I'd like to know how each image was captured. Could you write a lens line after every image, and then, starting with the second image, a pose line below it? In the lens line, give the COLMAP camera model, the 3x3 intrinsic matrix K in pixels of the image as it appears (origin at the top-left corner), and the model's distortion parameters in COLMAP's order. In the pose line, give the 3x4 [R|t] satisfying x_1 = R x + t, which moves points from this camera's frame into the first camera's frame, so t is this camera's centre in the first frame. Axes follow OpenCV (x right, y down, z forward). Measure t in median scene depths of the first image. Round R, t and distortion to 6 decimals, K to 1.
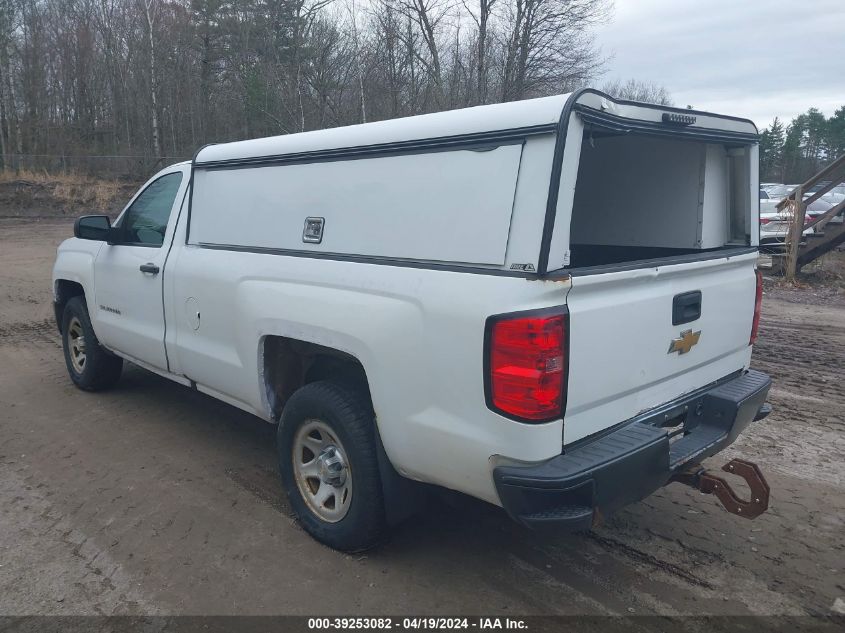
lens RADIAL K [[663.4, 0, 416.8], [0, 663.4, 300.2], [0, 0, 1]] dist [0.003630, 0.000156]
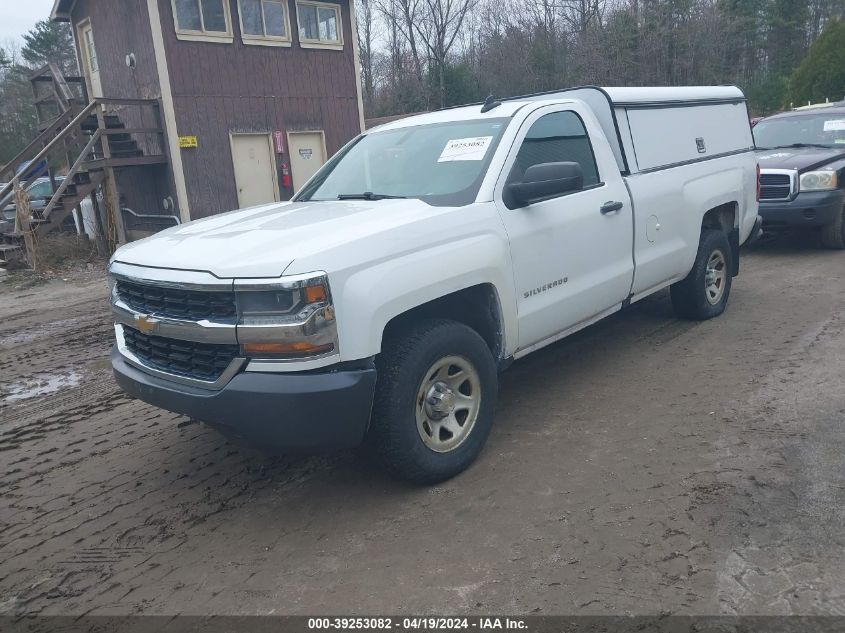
lens RADIAL K [[663.4, 0, 416.8], [0, 663.4, 300.2], [0, 0, 1]] dist [0.003630, 0.000156]
pose [[-0.042699, -0.213028, 0.976113, -1.836286], [0.235622, 0.947298, 0.217047, -0.263337], [-0.970906, 0.239262, 0.009746, 1.726653]]
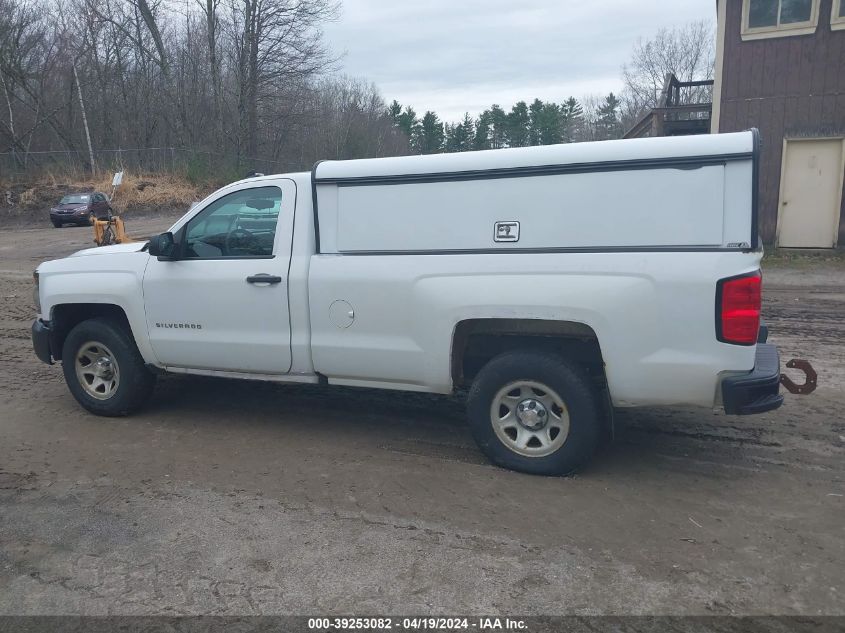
lens RADIAL K [[656.9, 0, 418.4], [0, 656.9, 301.1], [0, 0, 1]] dist [0.039711, -0.052684]
pose [[0.917635, -0.102263, 0.384042, -0.770631], [0.097385, 0.994726, 0.032185, -0.029197], [-0.385308, 0.007866, 0.922754, -0.087733]]
